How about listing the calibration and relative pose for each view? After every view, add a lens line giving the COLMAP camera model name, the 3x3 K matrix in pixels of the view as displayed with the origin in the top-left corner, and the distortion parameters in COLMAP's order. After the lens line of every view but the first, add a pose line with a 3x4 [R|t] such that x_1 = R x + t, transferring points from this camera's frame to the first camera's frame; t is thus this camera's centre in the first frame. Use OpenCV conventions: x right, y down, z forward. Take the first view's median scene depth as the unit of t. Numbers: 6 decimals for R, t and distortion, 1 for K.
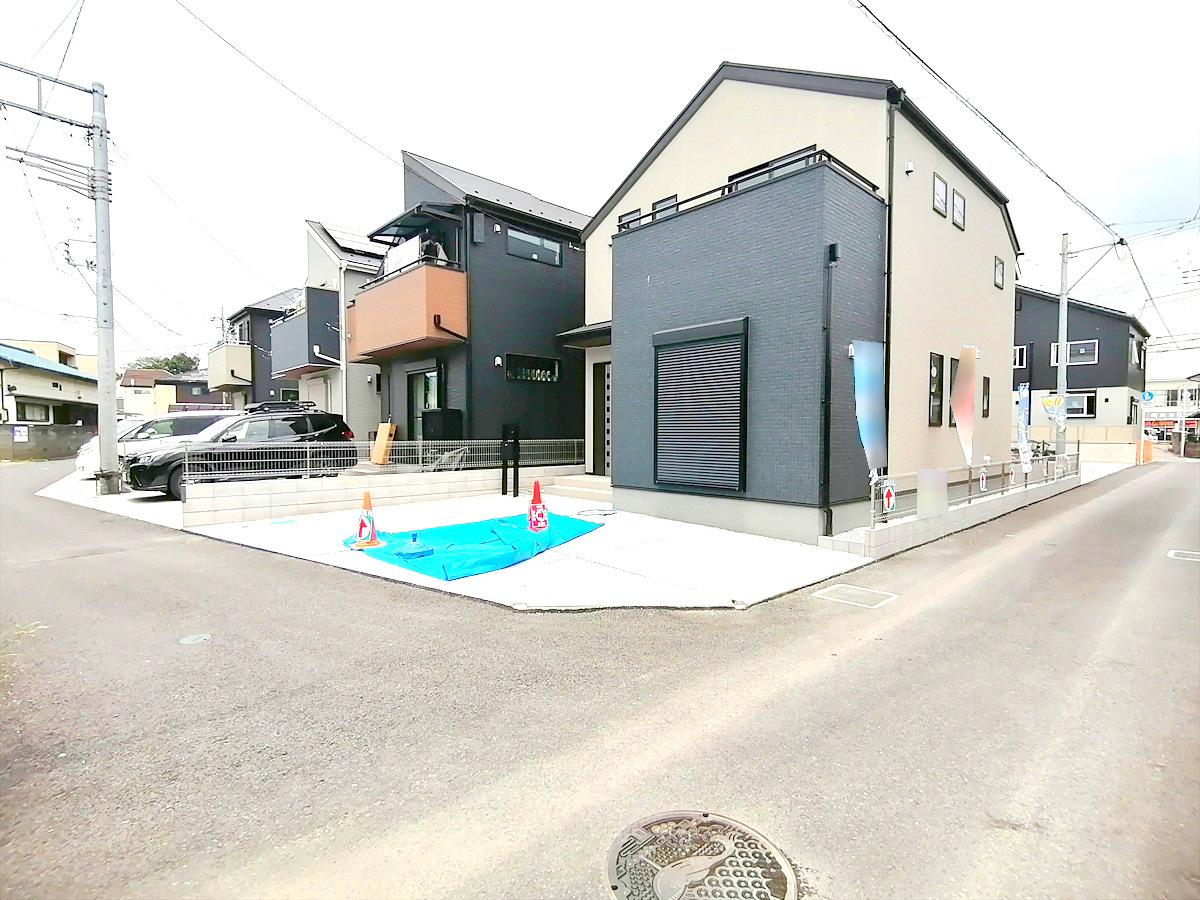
lens RADIAL K [[585.6, 0, 600.0], [0, 585.6, 450.0], [0, 0, 1]] dist [-0.000142, -0.014848]
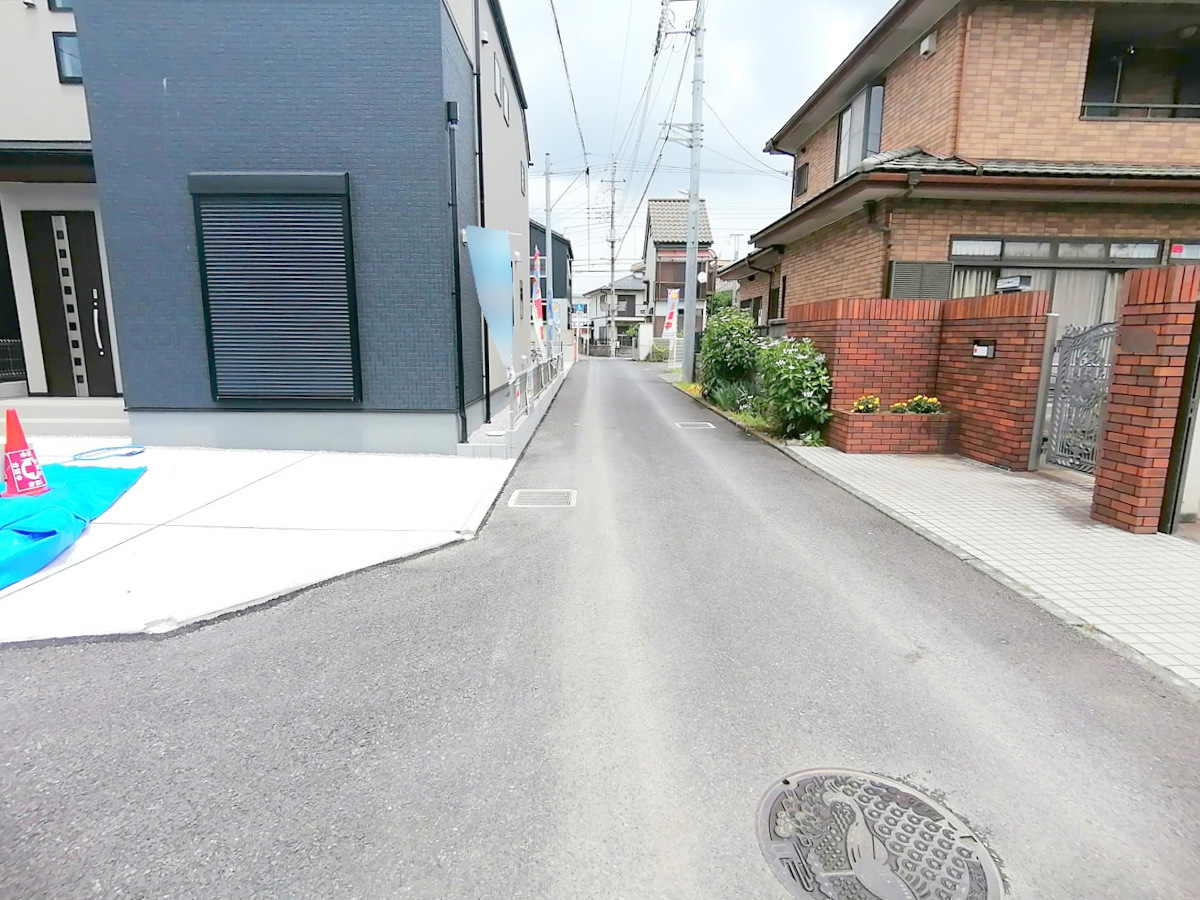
lens RADIAL K [[613.6, 0, 604.9], [0, 613.6, 445.0], [0, 0, 1]] dist [0.022583, -0.027712]
pose [[0.671212, -0.126207, 0.730442, -0.167528], [0.018138, 0.987901, 0.154024, 0.006076], [-0.741044, -0.090134, 0.665380, 0.195185]]
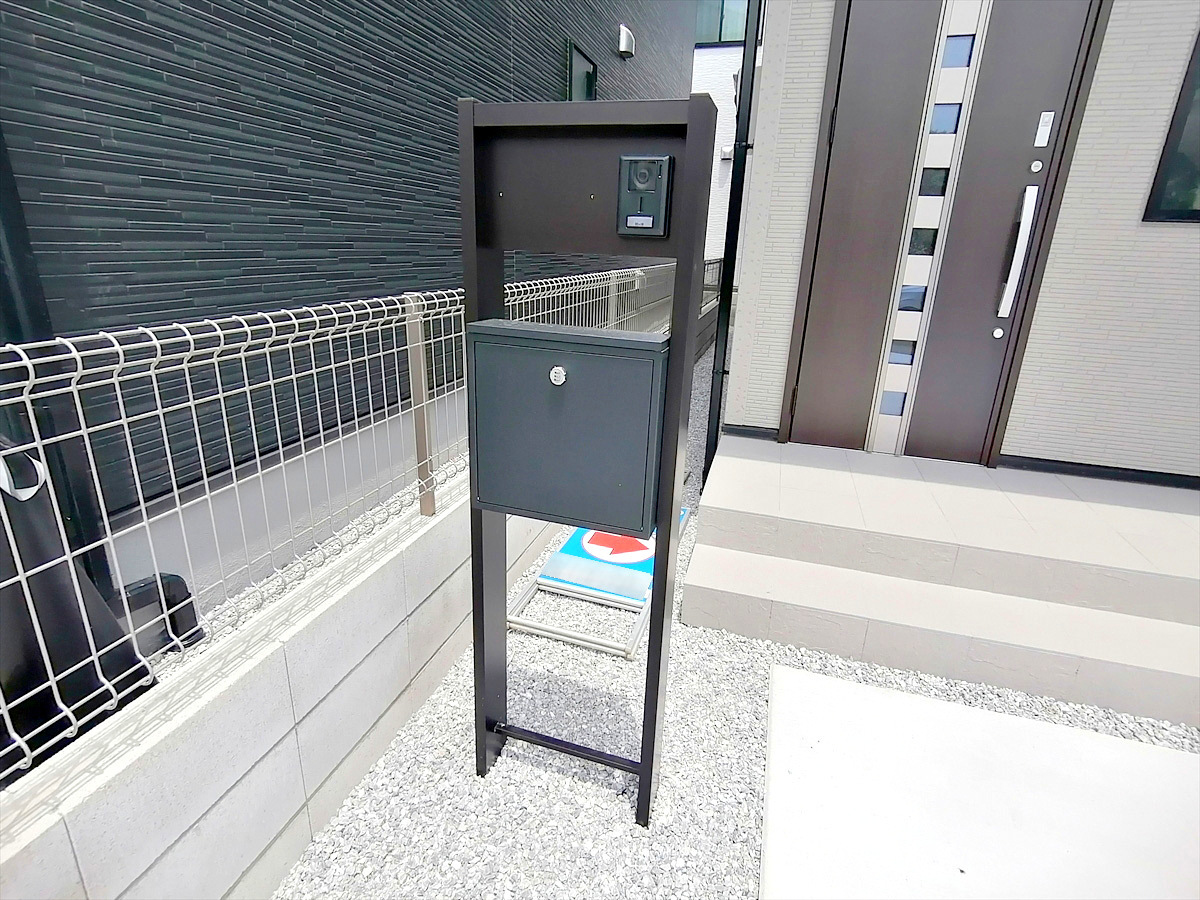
lens RADIAL K [[613.6, 0, 604.9], [0, 613.6, 445.0], [0, 0, 1]] dist [0.022583, -0.027712]
pose [[0.850815, -0.138898, 0.506775, -0.322918], [-0.014503, 0.957857, 0.286880, -0.039628], [-0.525264, -0.251432, 0.812945, 1.446582]]
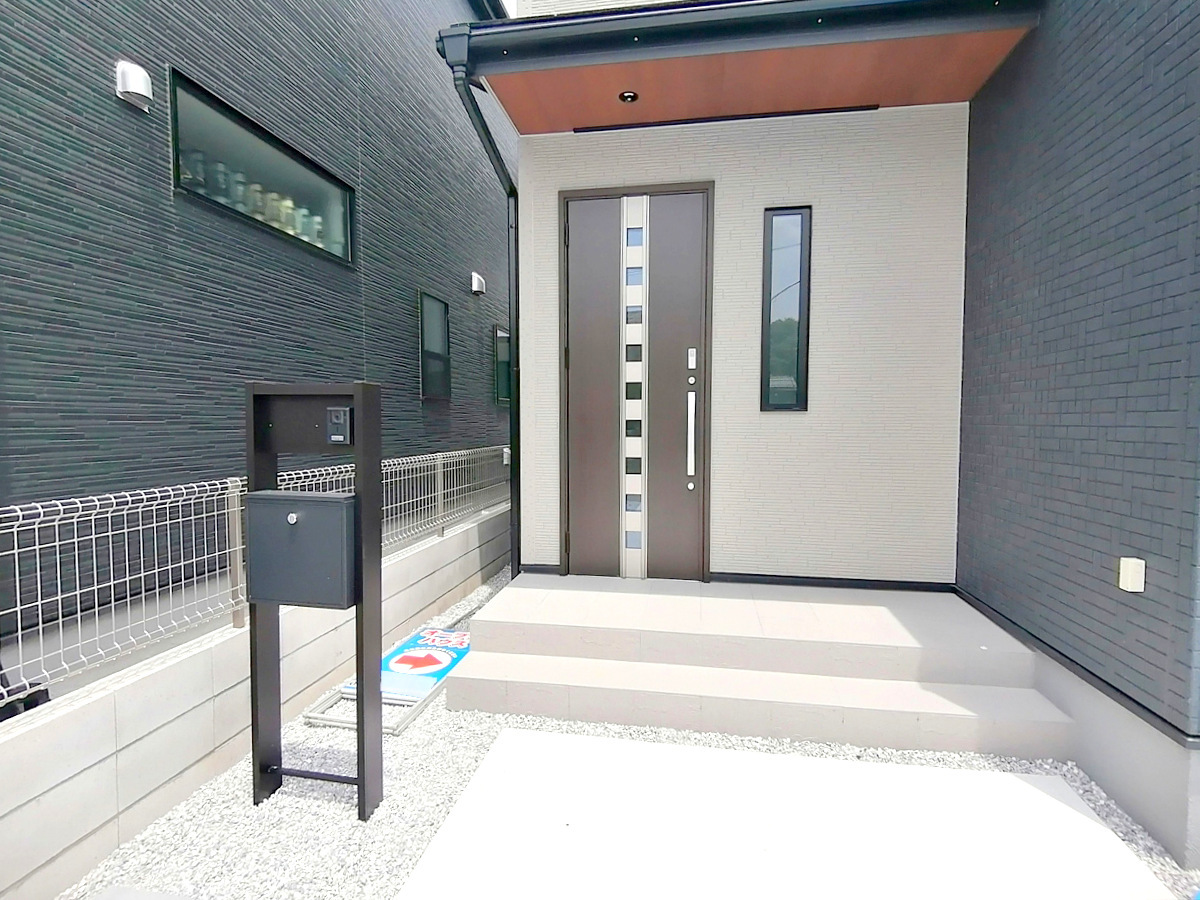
lens RADIAL K [[609.8, 0, 600.0], [0, 609.8, 450.0], [0, 0, 1]] dist [-0.000705, -0.000924]
pose [[0.784029, -0.031341, 0.619932, -0.315435], [0.020688, 0.999489, 0.024366, -0.047137], [-0.620379, -0.006279, 0.784277, 1.281076]]
